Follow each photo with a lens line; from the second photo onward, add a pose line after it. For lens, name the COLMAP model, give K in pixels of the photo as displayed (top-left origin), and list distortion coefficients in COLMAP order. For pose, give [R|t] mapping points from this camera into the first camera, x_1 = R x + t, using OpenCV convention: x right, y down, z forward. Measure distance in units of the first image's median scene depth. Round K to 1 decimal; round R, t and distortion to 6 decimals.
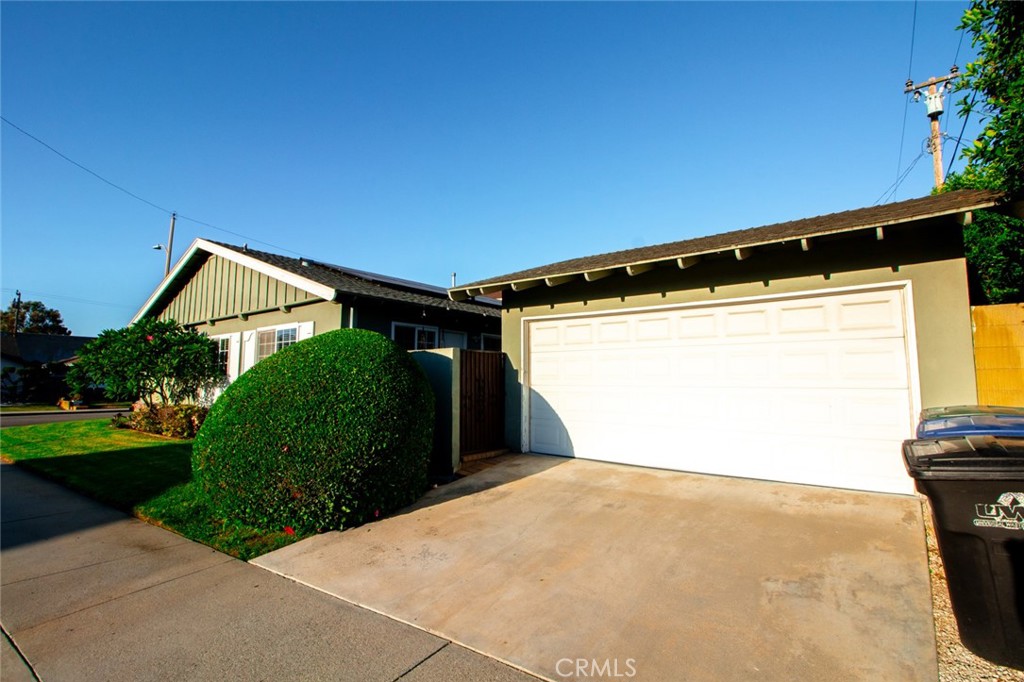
lens RADIAL K [[469.3, 0, 510.7], [0, 469.3, 337.3], [0, 0, 1]] dist [0.002725, -0.011589]
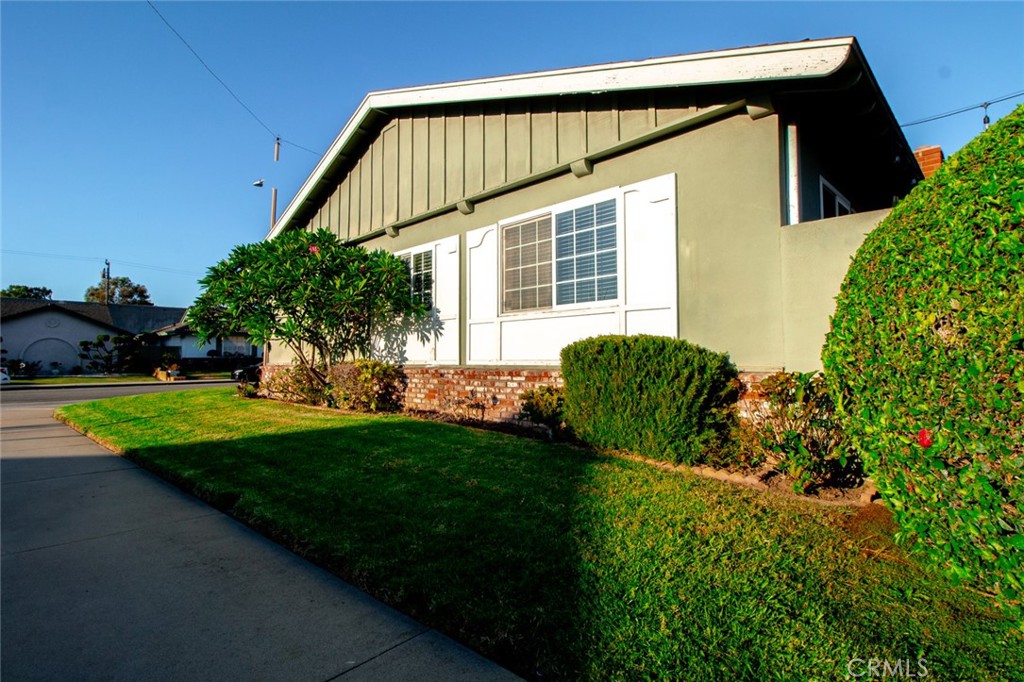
lens RADIAL K [[493.1, 0, 510.1], [0, 493.1, 334.4], [0, 0, 1]] dist [0.001592, 0.000248]
pose [[0.991010, -0.010715, -0.133358, -0.383827], [0.017324, 0.998673, 0.048495, 0.075767], [0.132662, -0.050370, 0.989881, 0.346803]]
